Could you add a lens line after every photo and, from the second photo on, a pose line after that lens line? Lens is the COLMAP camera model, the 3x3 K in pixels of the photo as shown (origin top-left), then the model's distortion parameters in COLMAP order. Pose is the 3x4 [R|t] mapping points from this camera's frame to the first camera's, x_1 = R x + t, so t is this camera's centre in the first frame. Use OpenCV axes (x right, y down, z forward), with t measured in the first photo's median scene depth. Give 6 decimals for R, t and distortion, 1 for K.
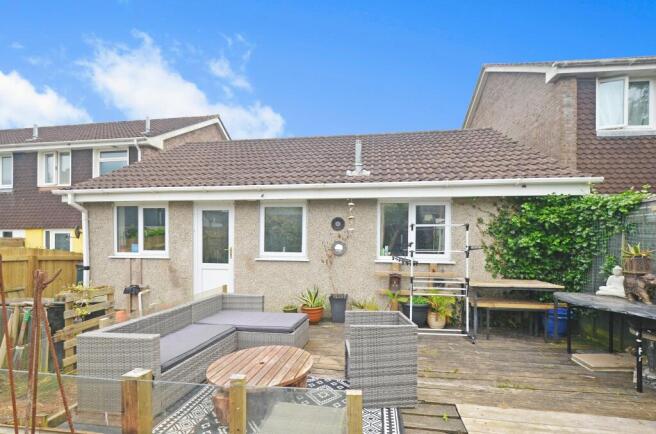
lens RADIAL K [[288.7, 0, 325.4], [0, 288.7, 228.0], [0, 0, 1]] dist [0.002337, -0.002508]
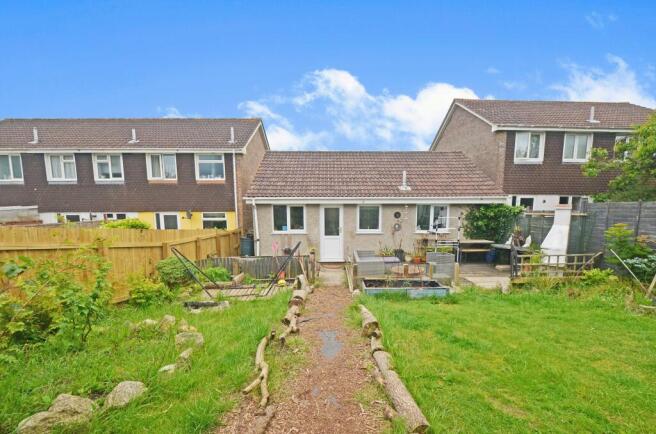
lens RADIAL K [[288.7, 0, 328.3], [0, 288.7, 222.7], [0, 0, 1]] dist [0.002337, -0.002508]
pose [[0.985762, -0.020050, 0.166944, -0.768559], [0.001416, 0.993819, 0.110999, -0.185486], [-0.168138, -0.109183, 0.979698, -0.909945]]
